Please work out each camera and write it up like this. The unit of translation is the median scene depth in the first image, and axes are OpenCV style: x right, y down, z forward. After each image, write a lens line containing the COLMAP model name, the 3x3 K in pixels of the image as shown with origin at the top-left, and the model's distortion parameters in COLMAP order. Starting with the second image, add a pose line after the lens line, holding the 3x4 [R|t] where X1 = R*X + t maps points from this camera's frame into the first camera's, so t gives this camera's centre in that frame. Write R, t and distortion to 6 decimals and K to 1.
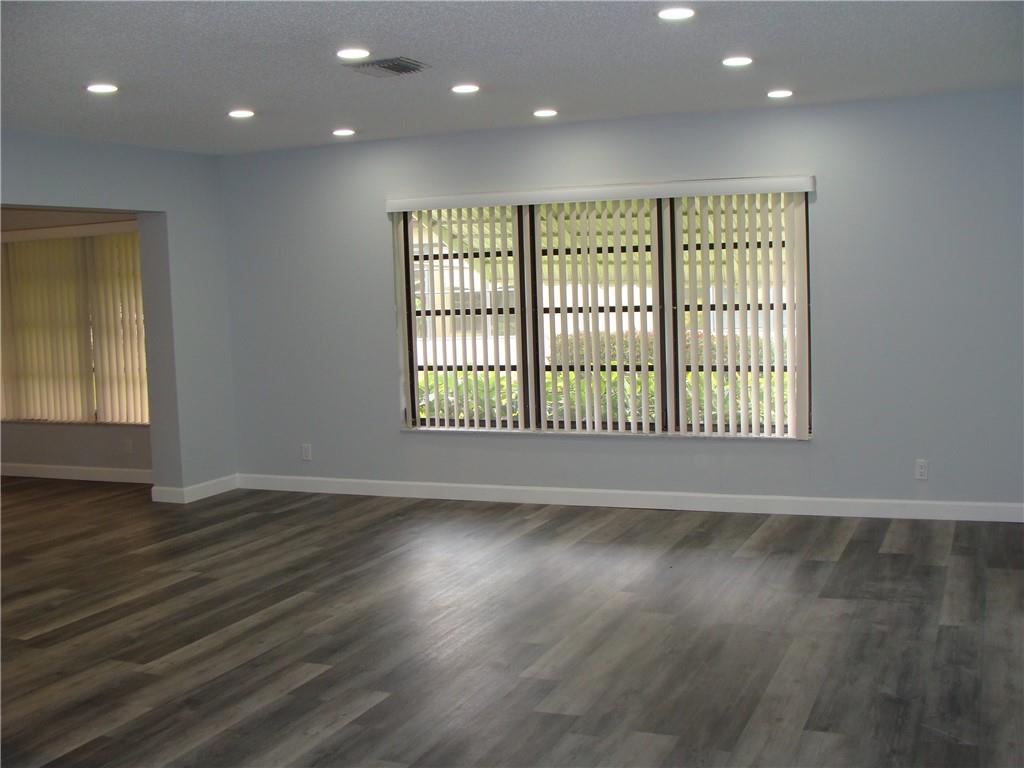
lens RADIAL K [[1156.4, 0, 512.0], [0, 1156.4, 384.0], [0, 0, 1]] dist [-0.150702, 0.004587]
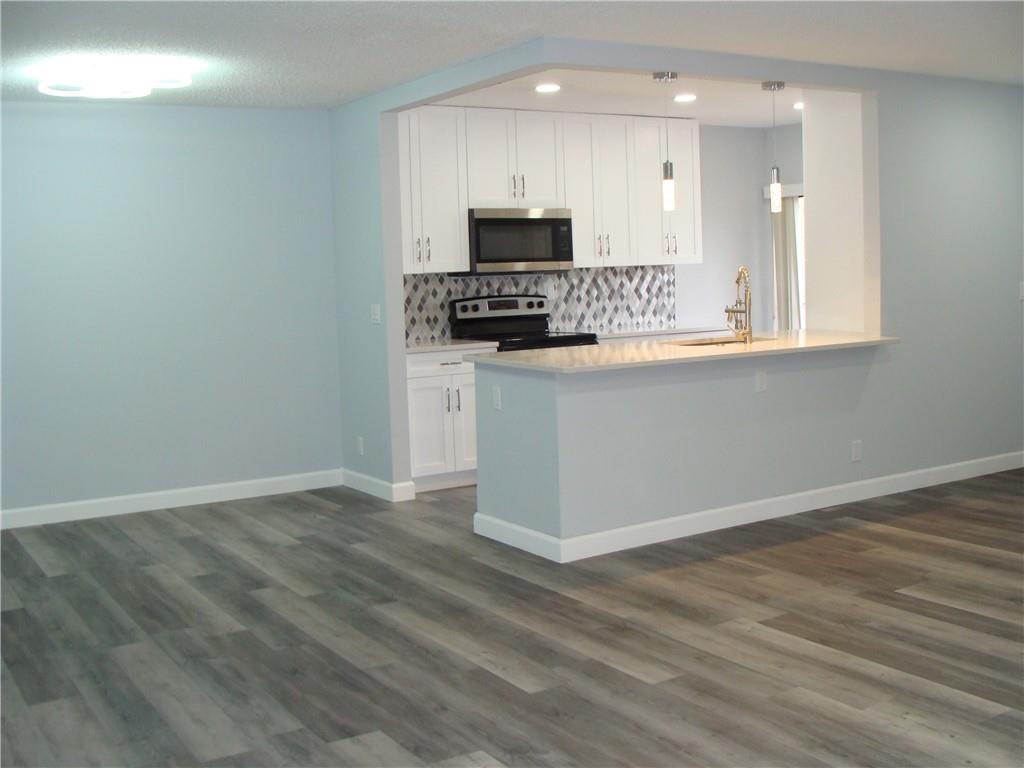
lens RADIAL K [[1156.4, 0, 512.0], [0, 1156.4, 384.0], [0, 0, 1]] dist [-0.150702, 0.004587]
pose [[-0.565799, 0.141945, -0.812233, 0.394945], [-0.024601, 0.981726, 0.188702, -0.093429], [0.824176, 0.126750, -0.551968, 0.943622]]
